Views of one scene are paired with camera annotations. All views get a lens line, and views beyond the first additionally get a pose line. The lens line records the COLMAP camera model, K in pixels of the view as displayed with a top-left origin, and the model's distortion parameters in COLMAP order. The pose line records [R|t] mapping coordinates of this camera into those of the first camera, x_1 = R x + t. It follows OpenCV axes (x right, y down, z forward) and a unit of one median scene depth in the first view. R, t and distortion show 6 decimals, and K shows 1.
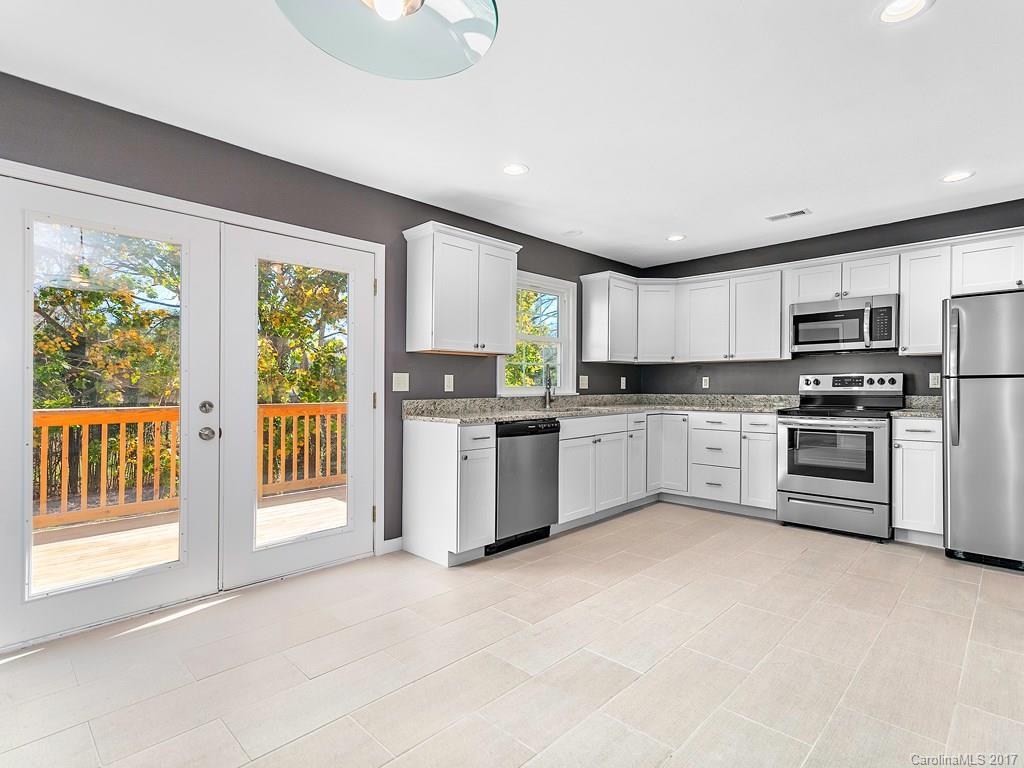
lens RADIAL K [[519.1, 0, 509.4], [0, 519.1, 381.2], [0, 0, 1]] dist [0.000084, -0.000319]
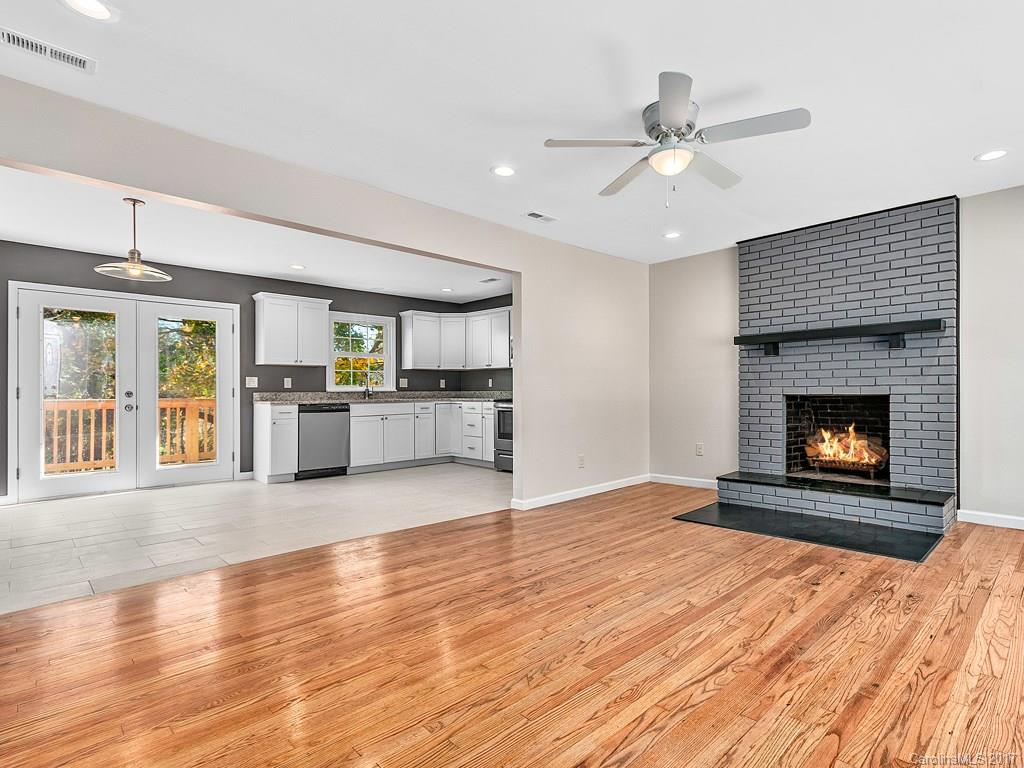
lens RADIAL K [[519.1, 0, 512.7], [0, 519.1, 386.2], [0, 0, 1]] dist [0.000084, -0.000319]
pose [[0.999325, -0.002131, -0.036664, 0.684058], [0.002169, 0.999997, 0.001016, 0.014481], [0.036662, -0.001095, 0.999327, -0.665097]]
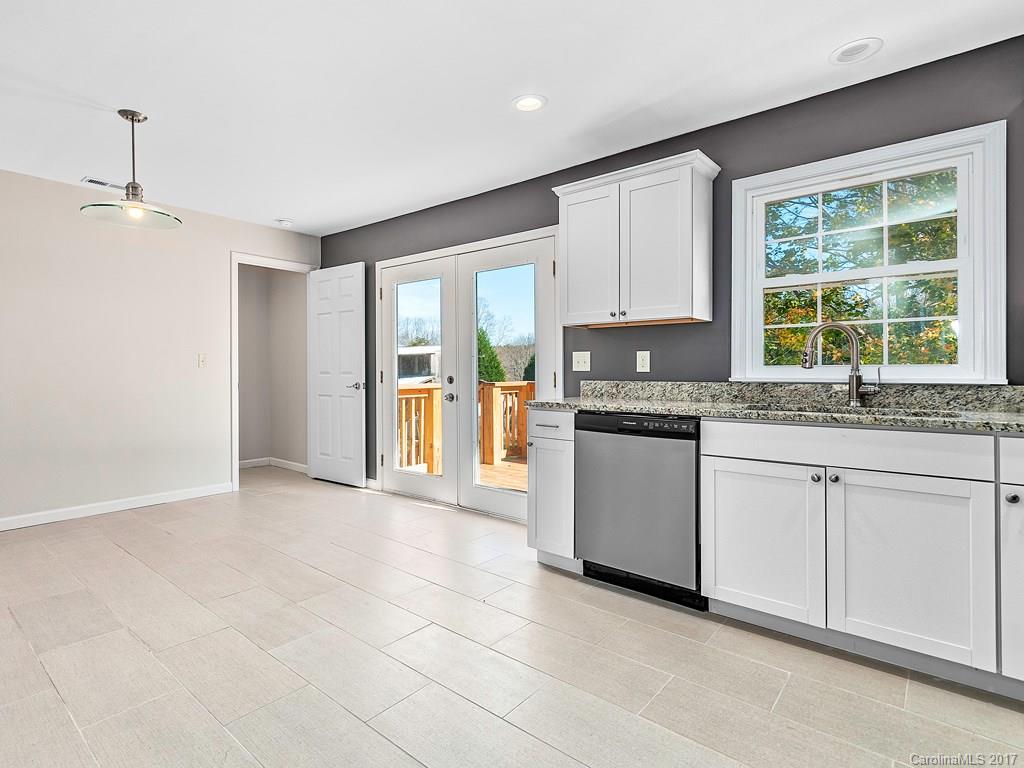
lens RADIAL K [[519.1, 0, 482.9], [0, 519.1, 360.9], [0, 0, 1]] dist [0.000084, -0.000319]
pose [[0.069782, -0.013216, -0.997475, 0.673235], [0.012505, 0.999845, -0.012372, 0.009778], [0.997484, -0.011610, 0.069936, 0.707284]]
